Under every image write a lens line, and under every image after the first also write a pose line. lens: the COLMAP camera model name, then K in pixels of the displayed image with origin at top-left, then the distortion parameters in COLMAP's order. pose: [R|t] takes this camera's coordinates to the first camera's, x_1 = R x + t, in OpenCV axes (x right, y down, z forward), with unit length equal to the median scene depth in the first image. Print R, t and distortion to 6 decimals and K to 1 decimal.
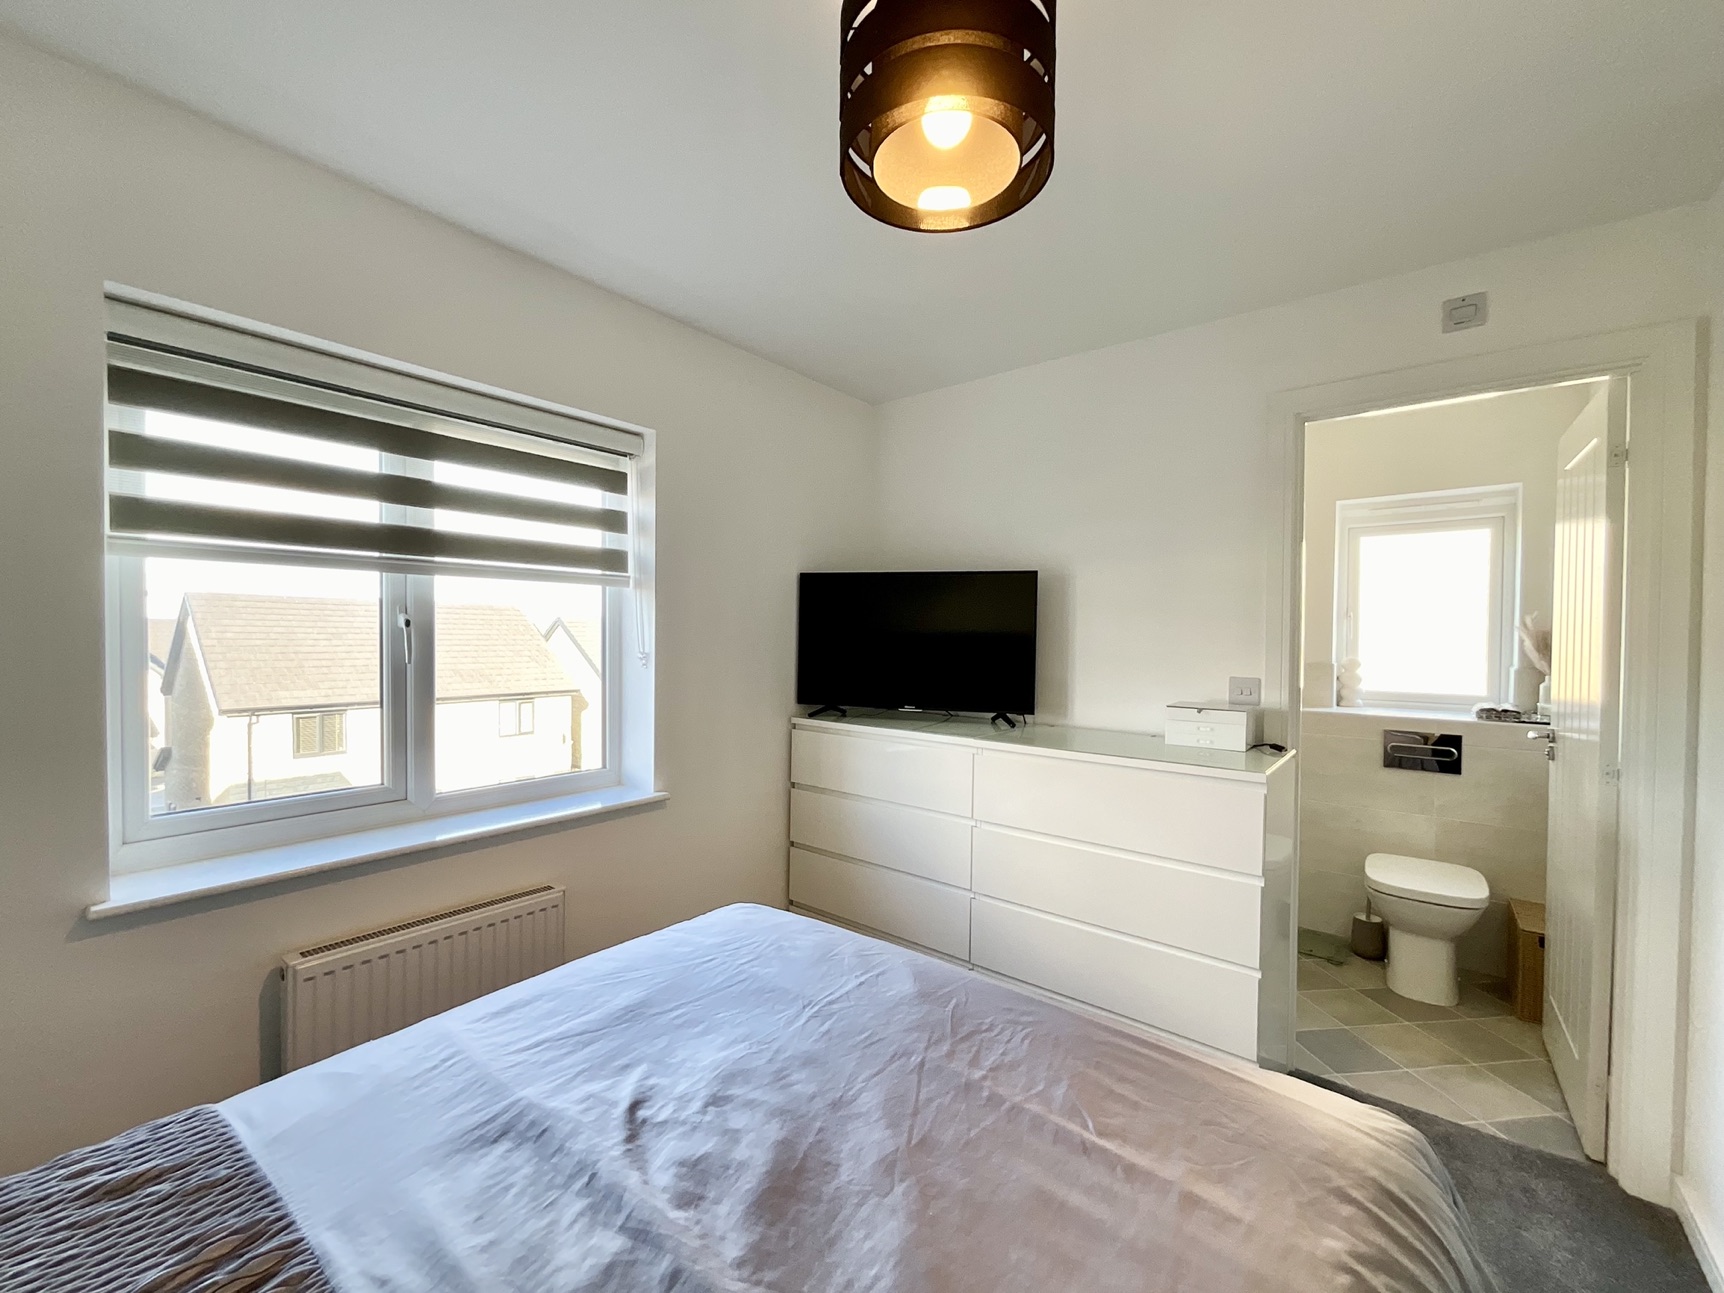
lens RADIAL K [[705.9, 0, 855.7], [0, 705.9, 642.5], [0, 0, 1]] dist [0.004990, -0.000285]
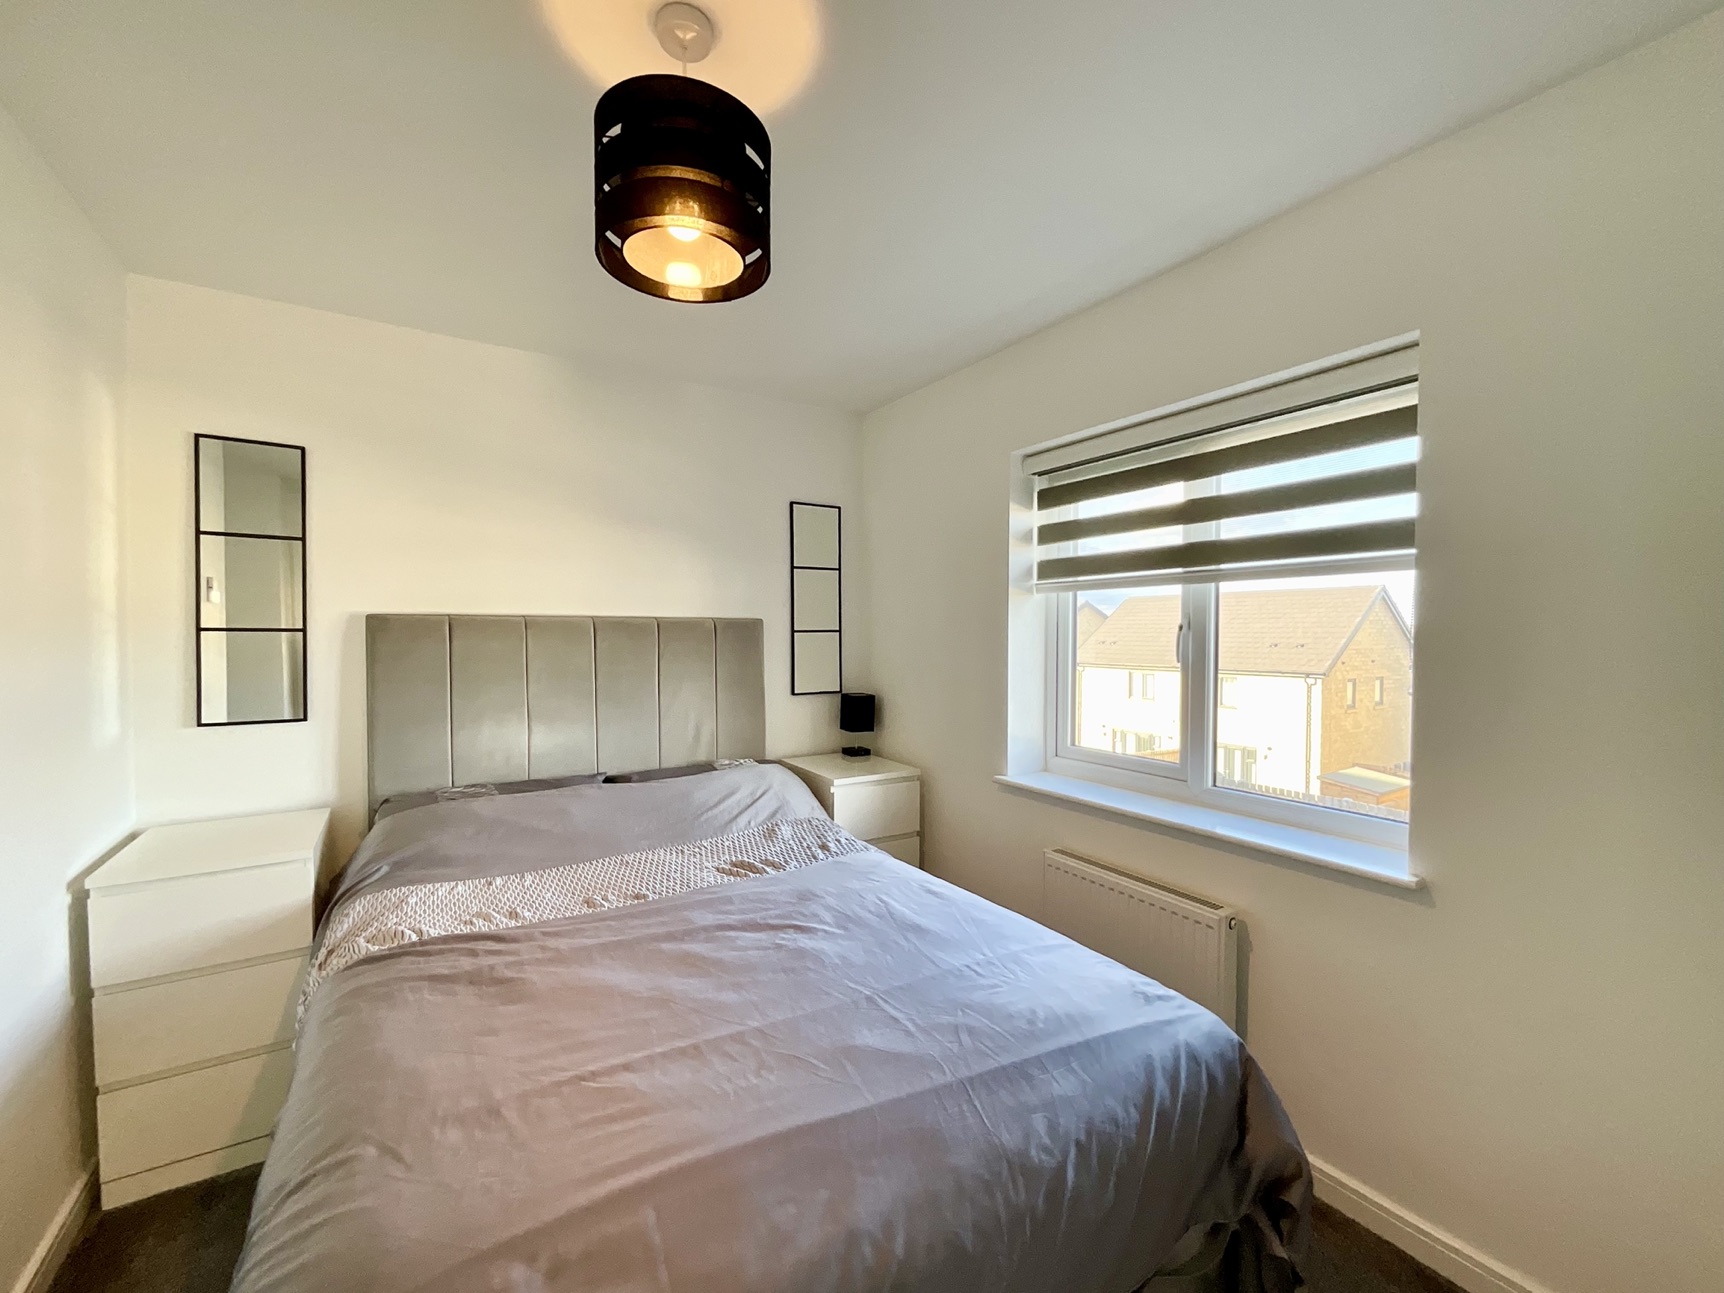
lens RADIAL K [[705.9, 0, 863.3], [0, 705.9, 641.5], [0, 0, 1]] dist [0.004990, -0.000285]
pose [[-0.318220, 0.006087, -0.947997, 0.614343], [-0.013047, 0.999857, 0.010800, -0.010340], [0.947927, 0.015806, -0.318095, 0.863863]]
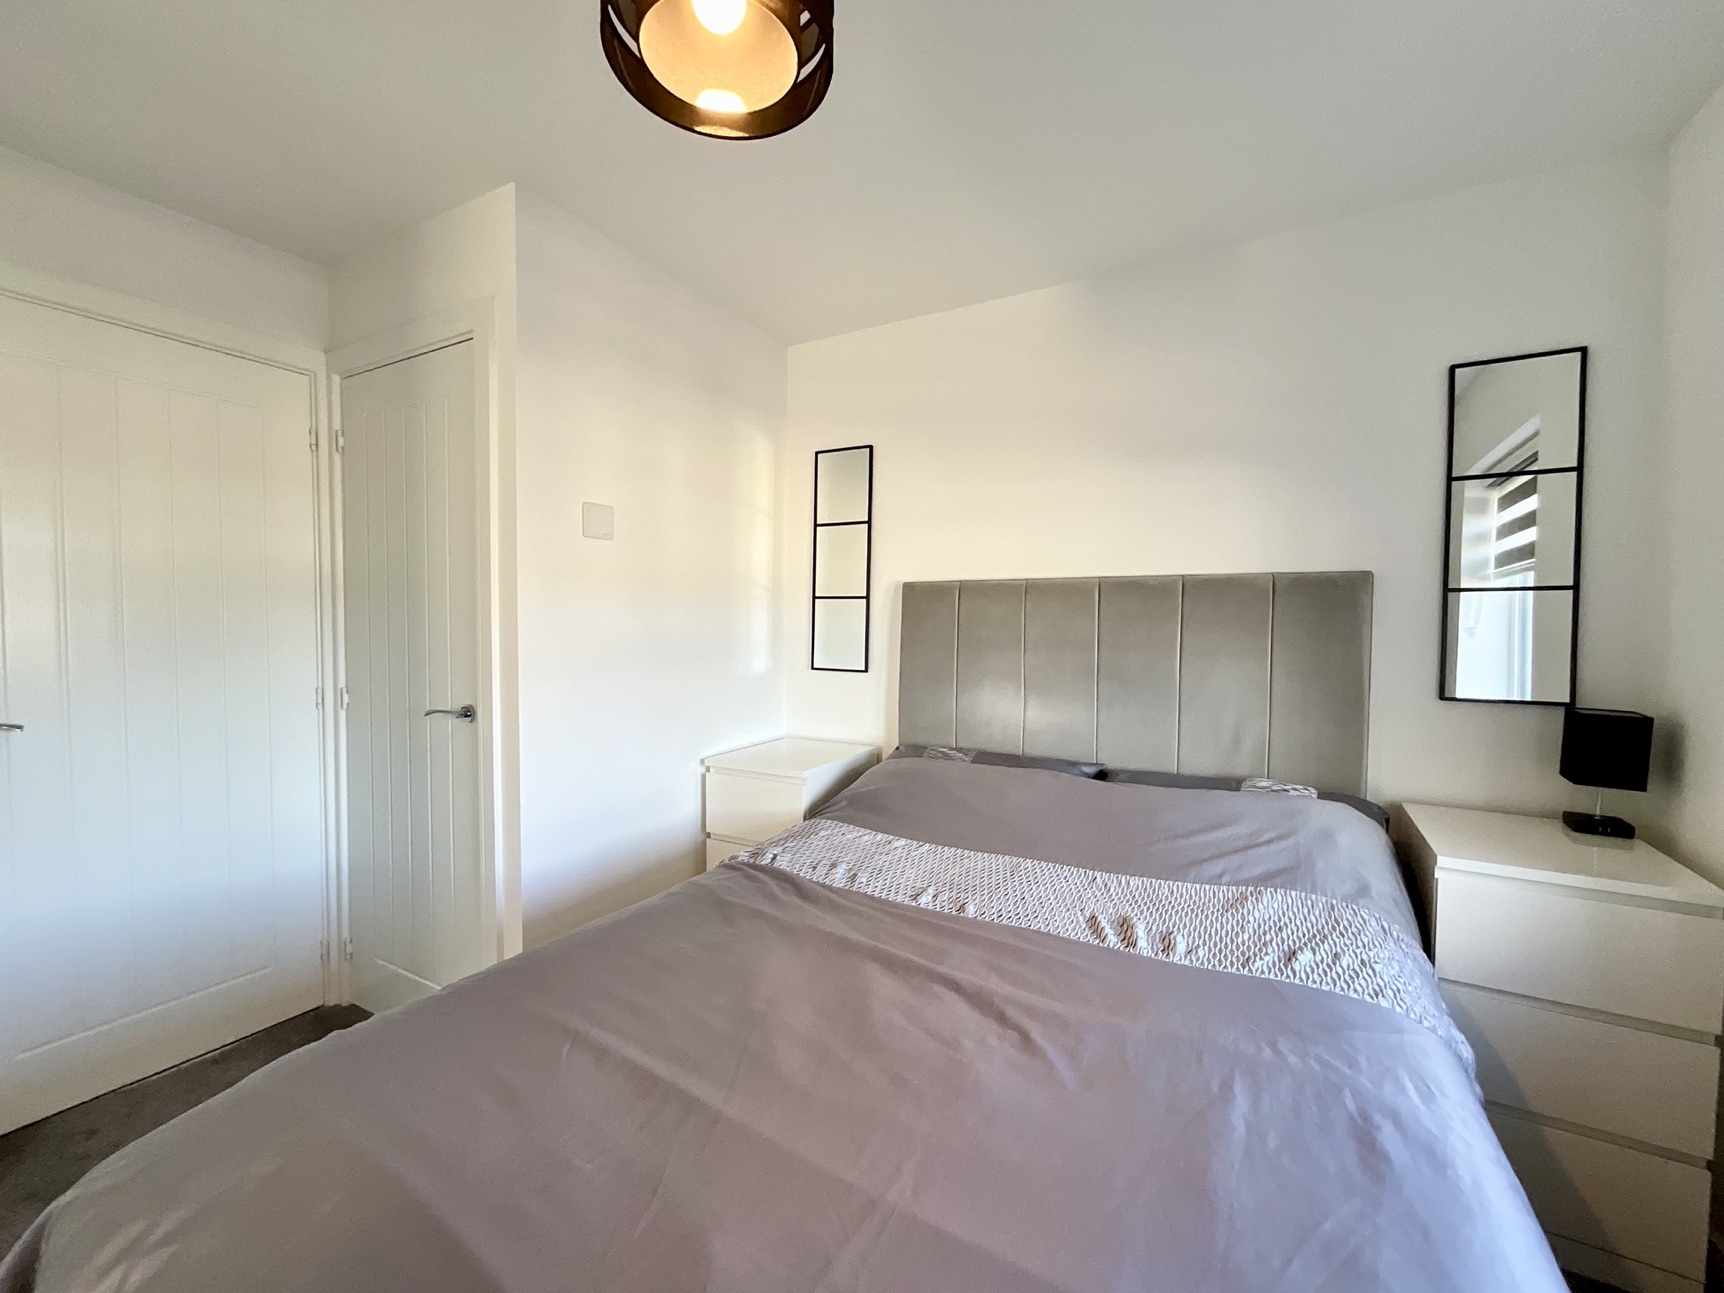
lens RADIAL K [[705.9, 0, 863.0], [0, 705.9, 646.8], [0, 0, 1]] dist [0.004990, -0.000285]
pose [[-0.986902, -0.008241, -0.161108, 0.043898], [-0.015619, 0.998884, 0.044582, 0.030847], [0.160560, 0.046514, -0.985929, 1.009101]]
